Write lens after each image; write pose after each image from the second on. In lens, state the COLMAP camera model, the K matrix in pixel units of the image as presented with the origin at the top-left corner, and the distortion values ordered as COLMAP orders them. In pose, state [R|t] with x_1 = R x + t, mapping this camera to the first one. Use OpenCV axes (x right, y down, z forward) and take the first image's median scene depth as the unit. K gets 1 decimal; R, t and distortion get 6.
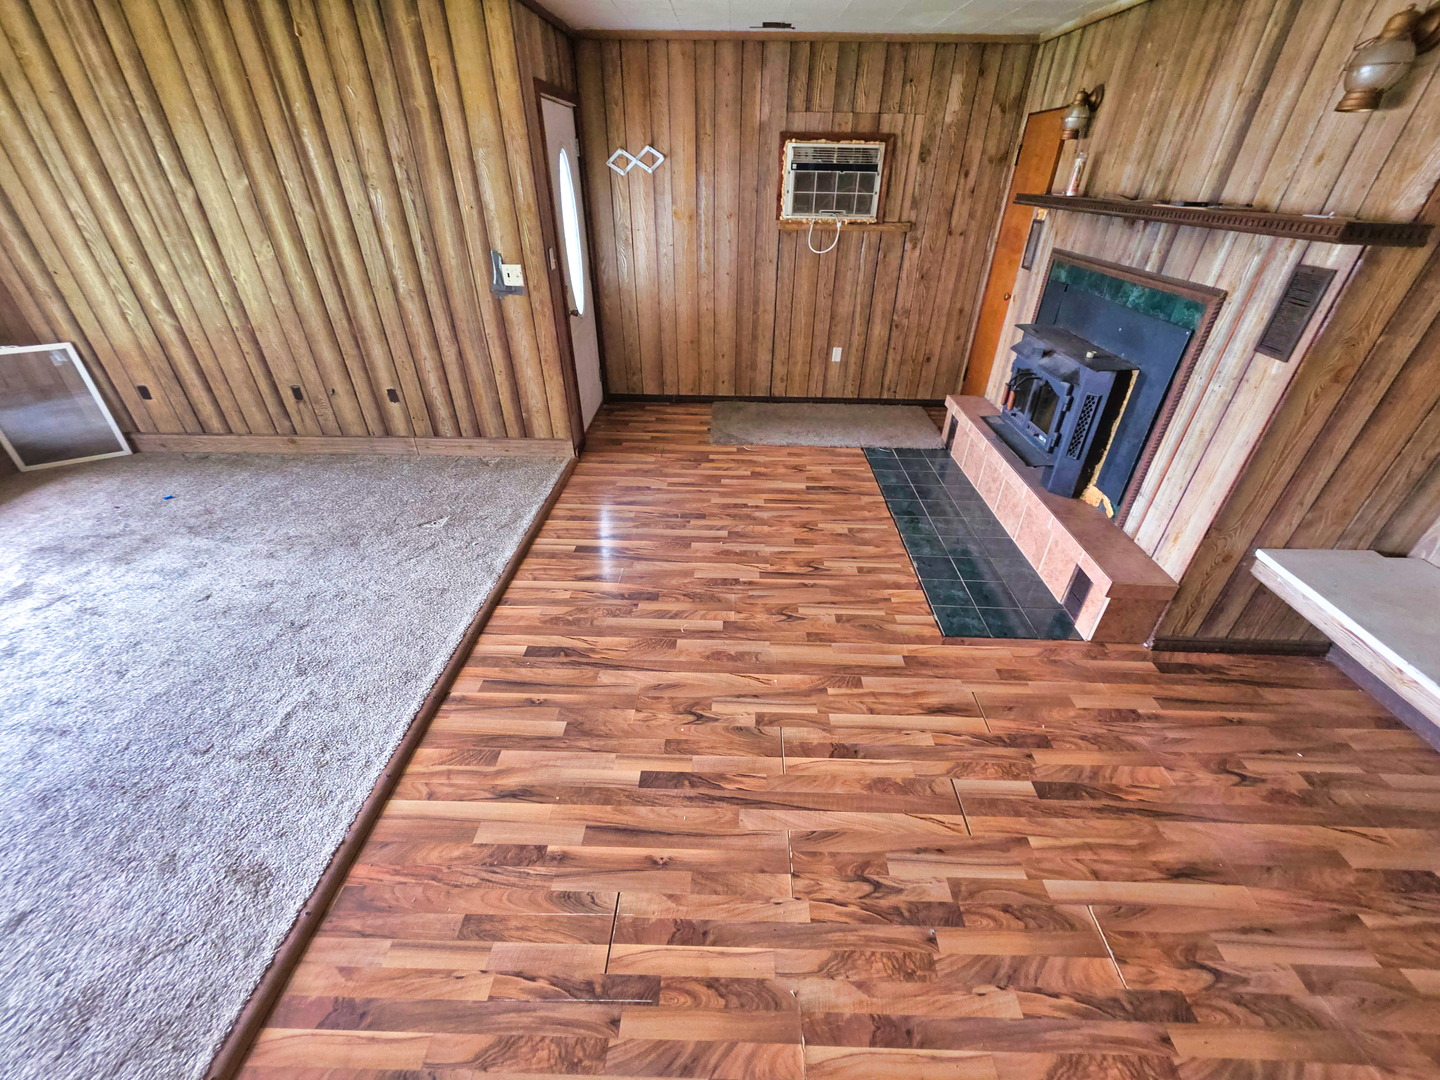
lens RADIAL K [[571.9, 0, 722.3], [0, 571.9, 538.4], [0, 0, 1]] dist [0.000997, -0.000514]
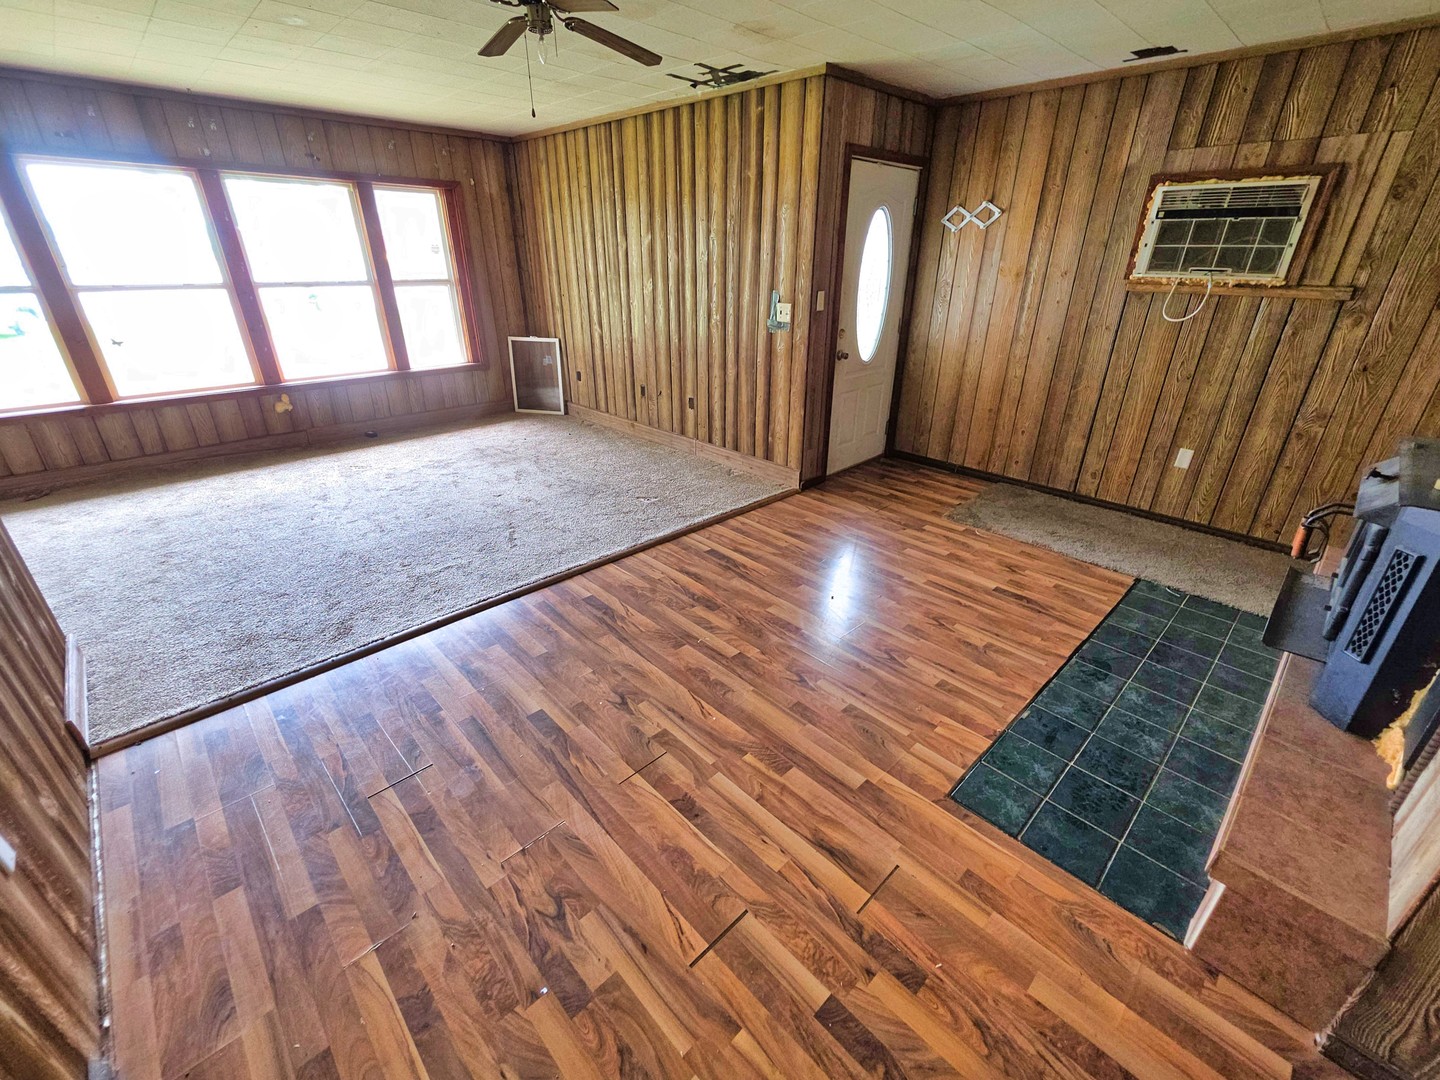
lens RADIAL K [[599.0, 0, 730.8], [0, 599.0, 539.4], [0, 0, 1]] dist [0.002183, -0.001025]
pose [[0.718377, 0.294500, -0.630242, 0.401158], [-0.378137, 0.925748, 0.001567, -0.015477], [0.583907, 0.237192, 0.776397, 0.136420]]
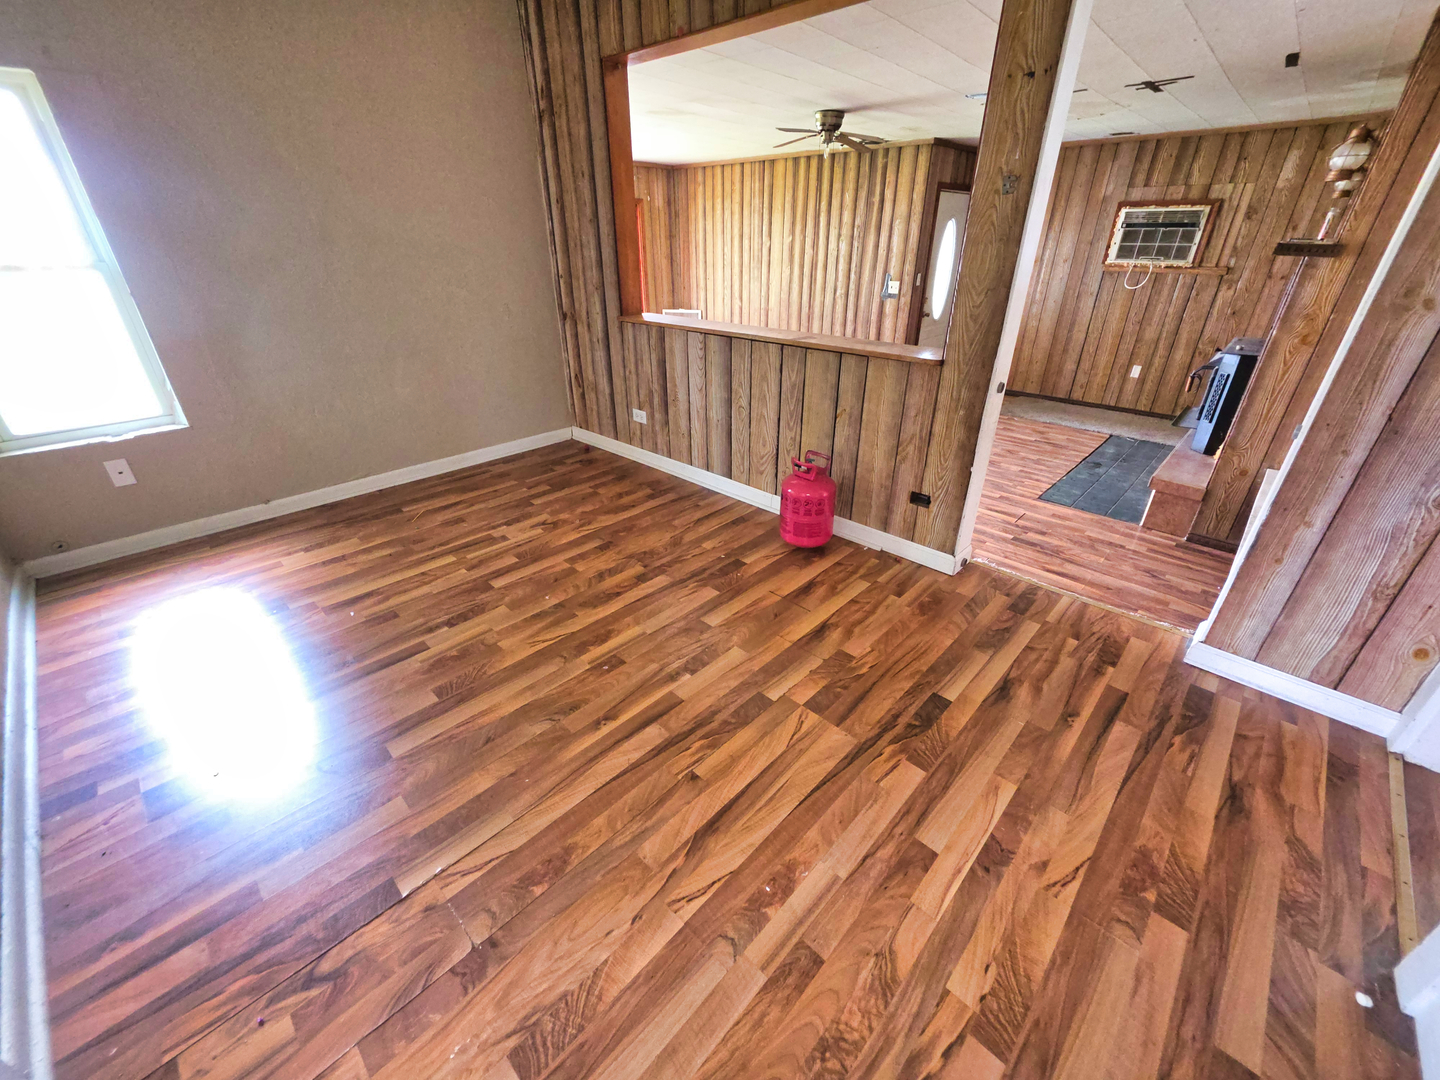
lens RADIAL K [[562.9, 0, 732.4], [0, 562.9, 537.7], [0, 0, 1]] dist [0.000331, -0.000204]
pose [[0.748154, 0.301047, -0.591300, 0.505056], [-0.351950, 0.935506, 0.030980, 0.374346], [0.562492, 0.184930, 0.805856, -0.526753]]
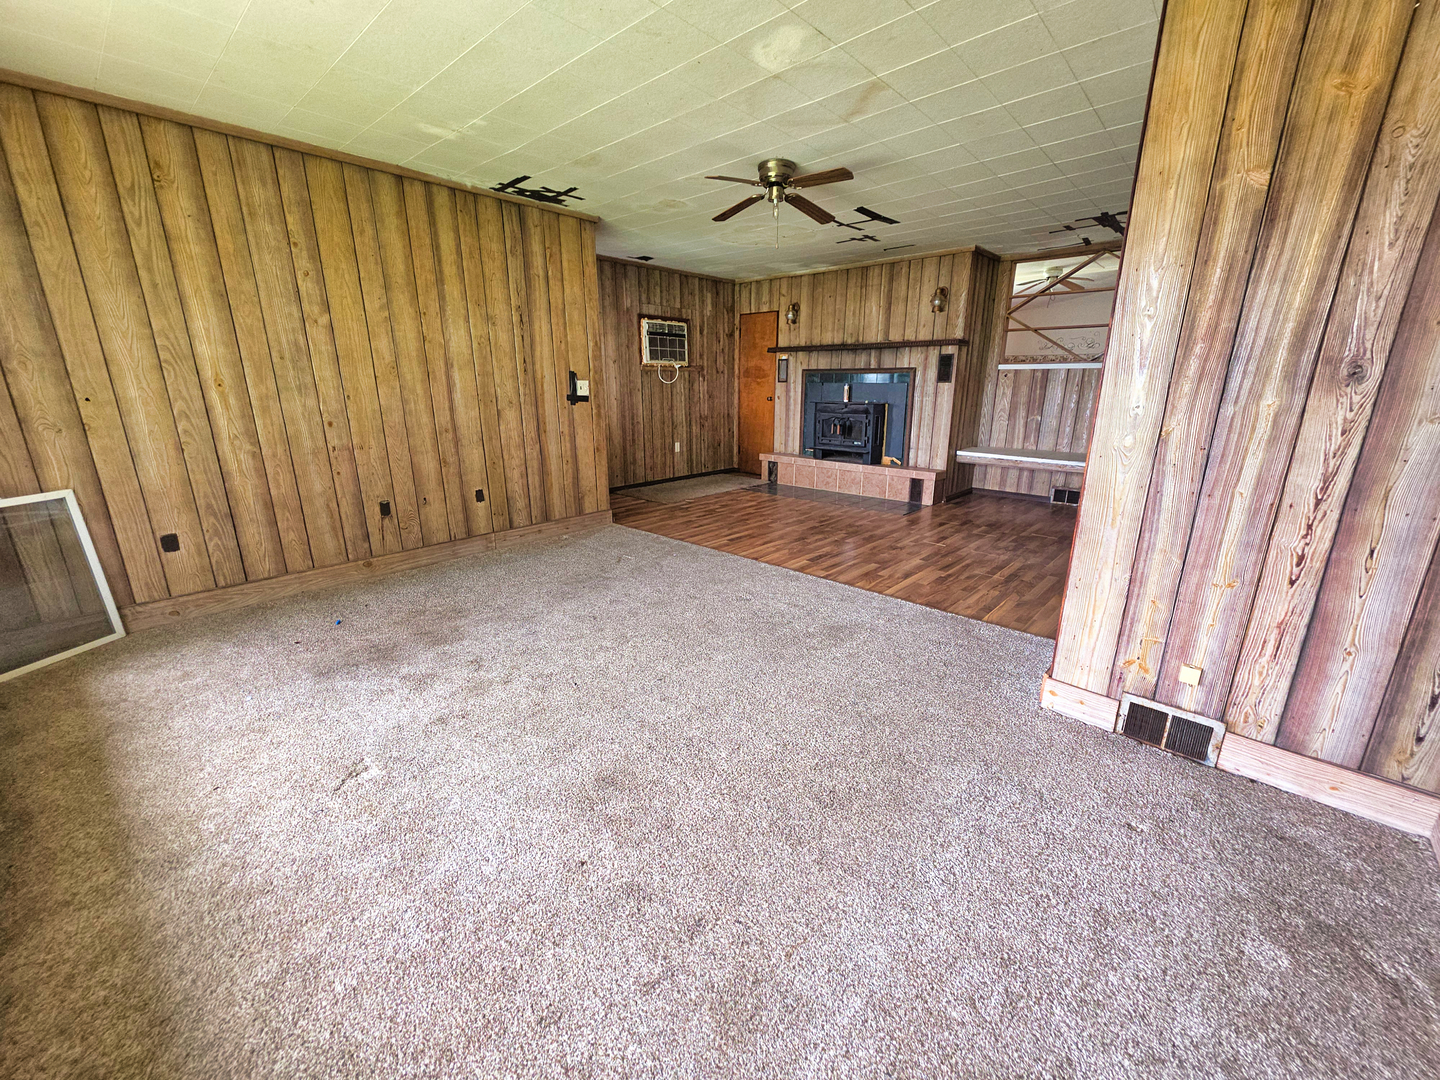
lens RADIAL K [[577.3, 0, 721.8], [0, 577.3, 541.2], [0, 0, 1]] dist [0.000176, -0.000777]
pose [[0.658440, -0.214240, 0.721497, -1.163571], [0.414025, 0.903654, -0.109511, 0.151090], [-0.628522, 0.370824, 0.683703, -0.012714]]
